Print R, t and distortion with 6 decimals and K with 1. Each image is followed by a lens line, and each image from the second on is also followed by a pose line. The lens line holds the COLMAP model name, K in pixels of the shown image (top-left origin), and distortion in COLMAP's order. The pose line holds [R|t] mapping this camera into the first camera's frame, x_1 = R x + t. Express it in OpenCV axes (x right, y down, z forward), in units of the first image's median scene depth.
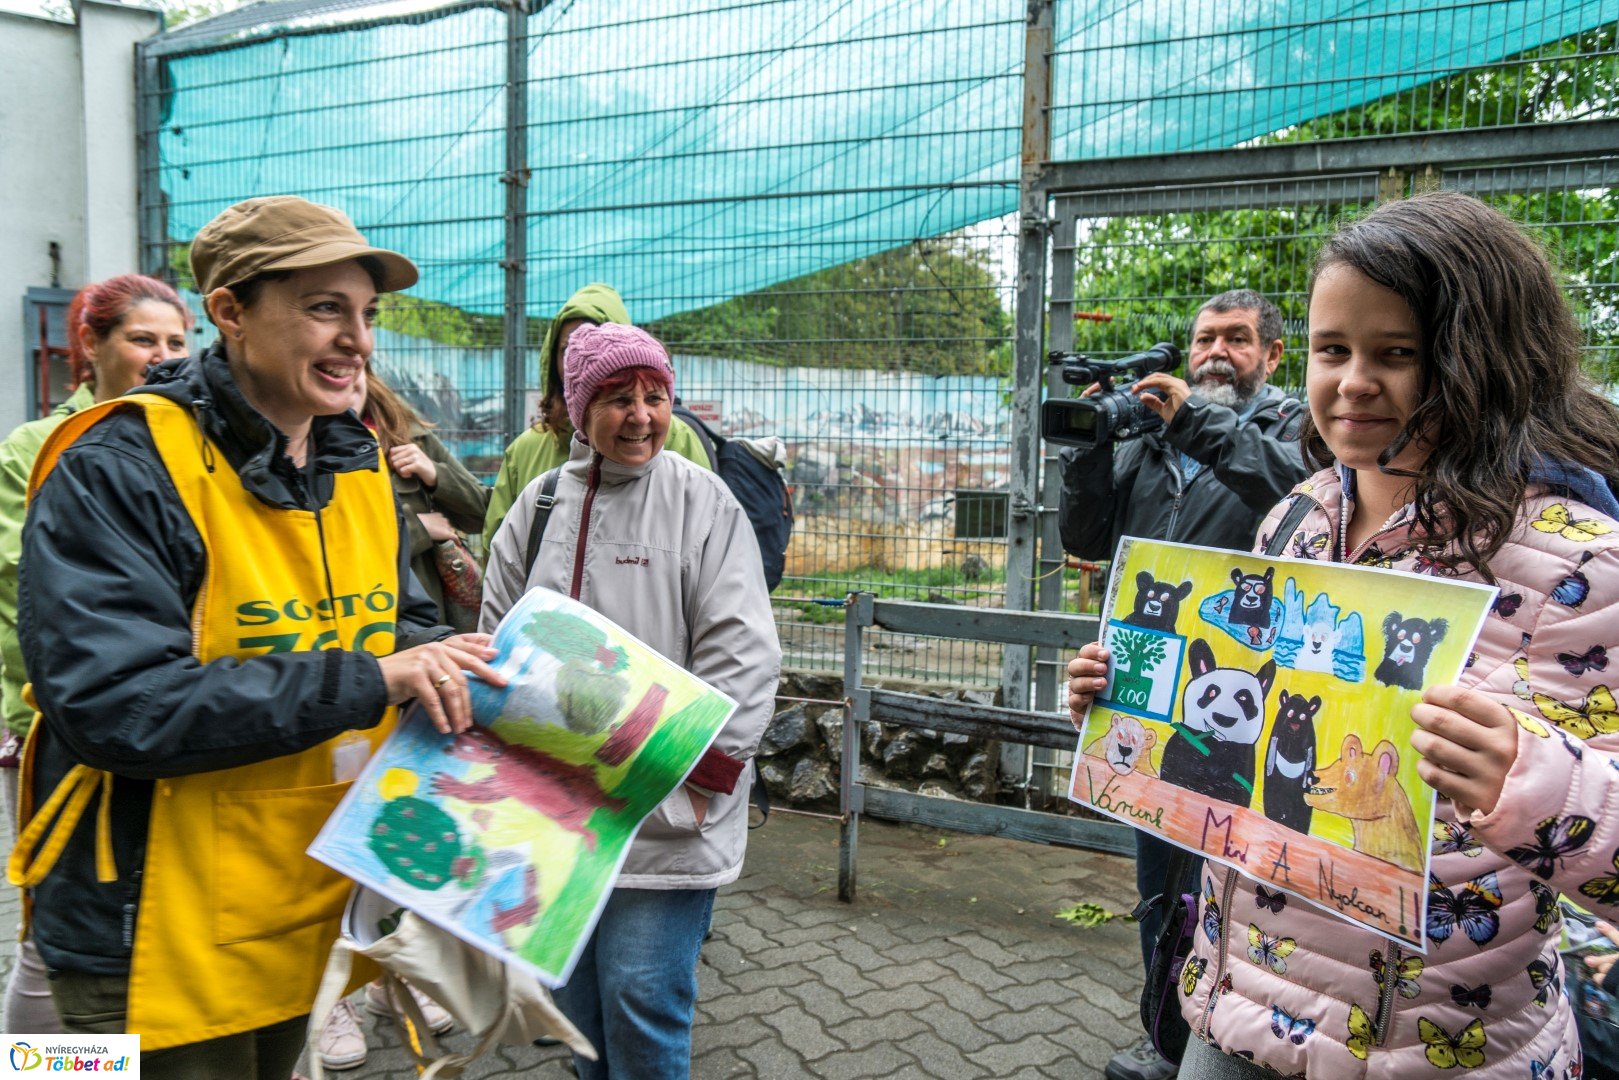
lens RADIAL K [[1100.3, 0, 796.6], [0, 1100.3, 540.4], [0, 0, 1]] dist [-0.017078, 0.008086]
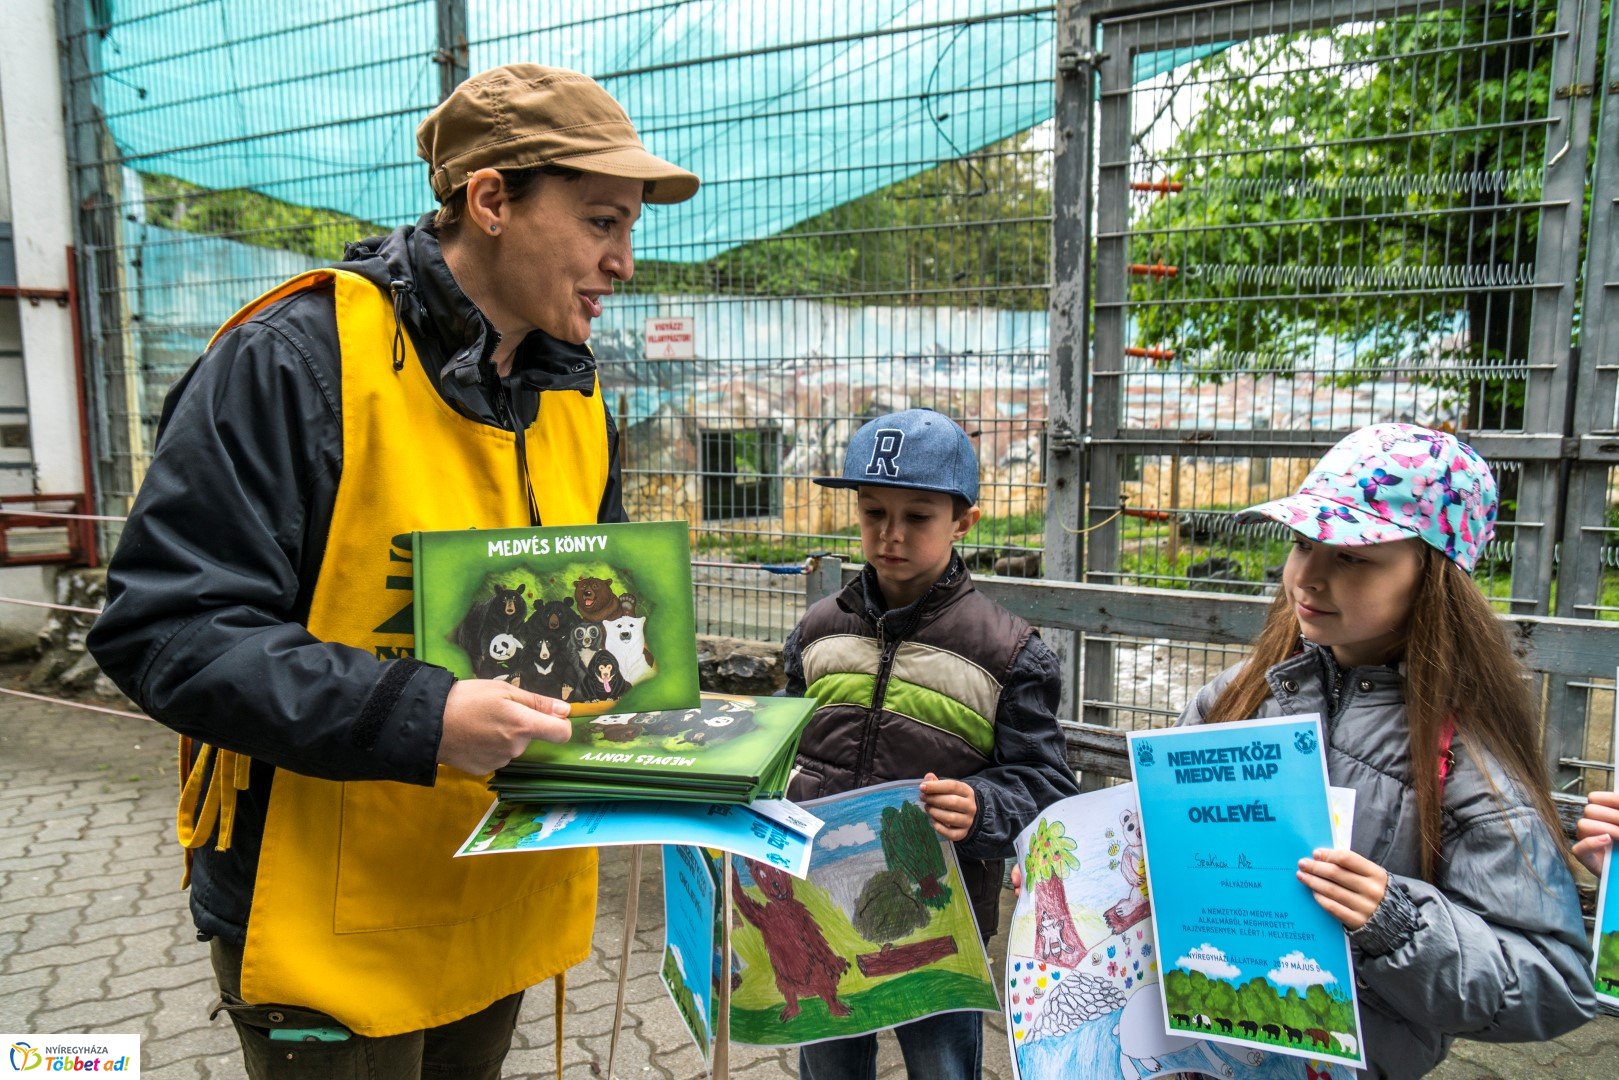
lens RADIAL K [[1088.3, 0, 813.3], [0, 1088.3, 535.1], [0, 0, 1]] dist [-0.012909, 0.014405]
pose [[0.997143, -0.015303, -0.073967, 0.084537], [0.018353, 0.999002, 0.040732, 0.002949], [0.073270, -0.041973, 0.996429, 0.222368]]
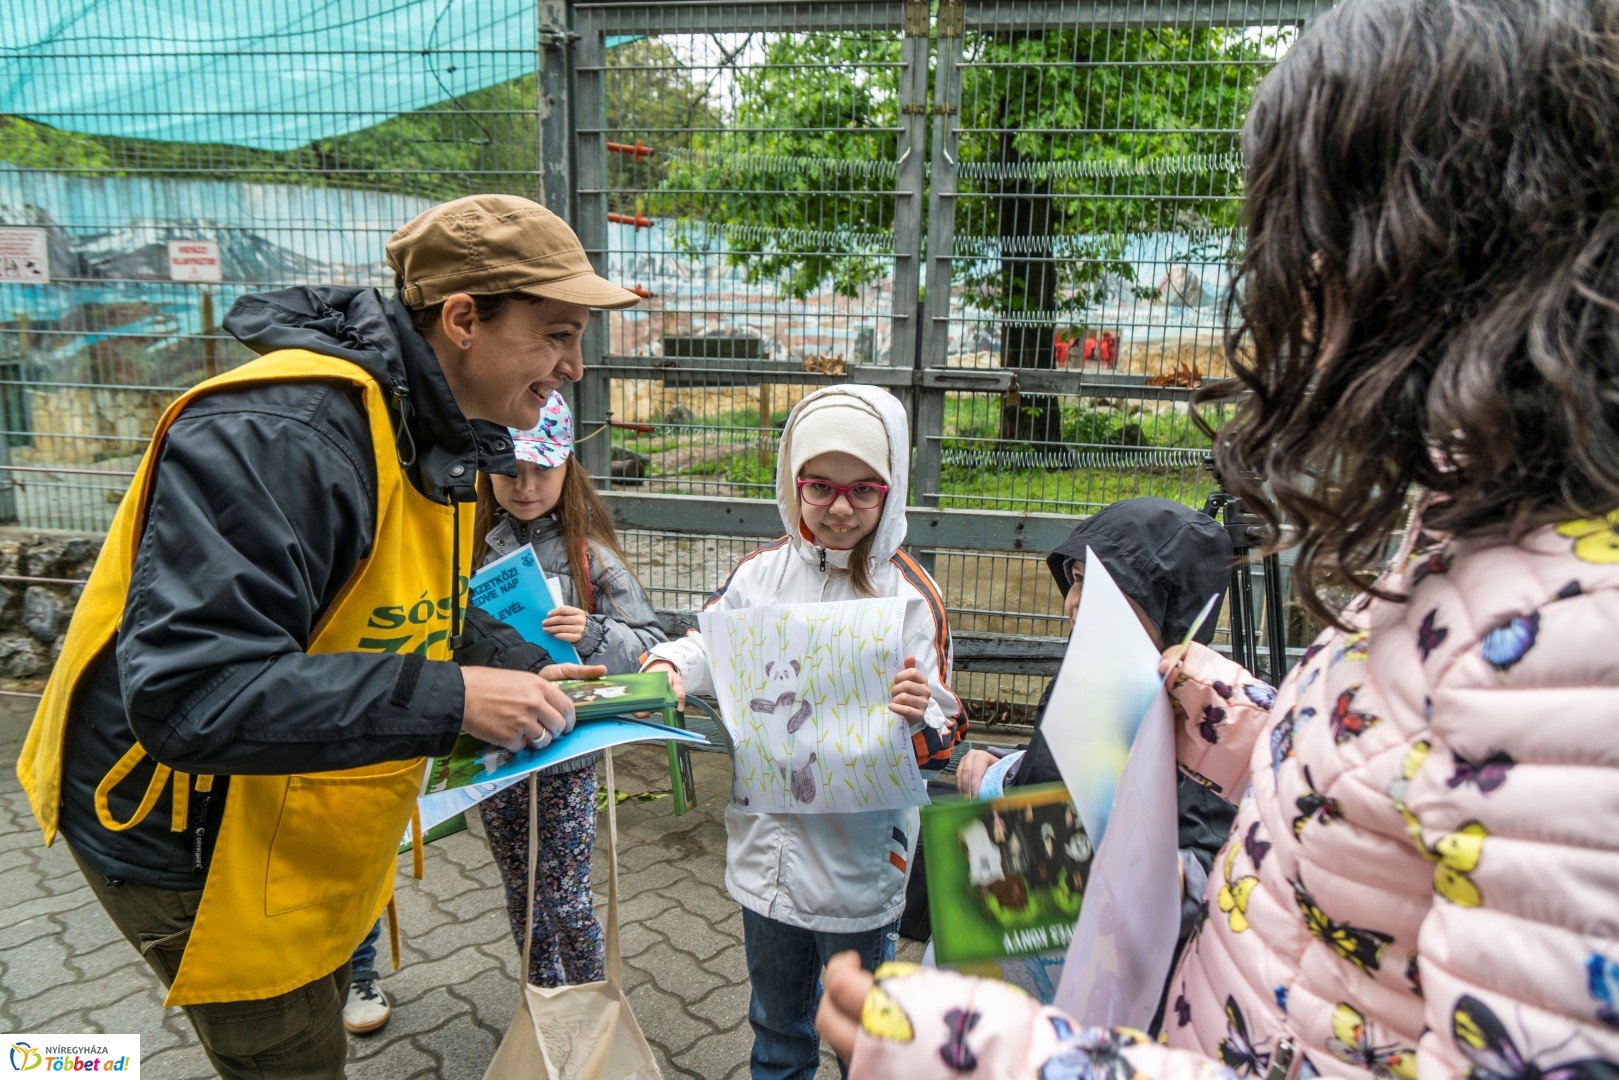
lens RADIAL K [[1101.0, 0, 809.5], [0, 1101.0, 540.0], [0, 0, 1]] dist [-0.018553, 0.000933]
pose [[0.972687, -0.047761, 0.227153, 0.191908], [0.016264, 0.990220, 0.138562, -0.008811], [-0.231549, -0.131083, 0.963951, 0.053251]]
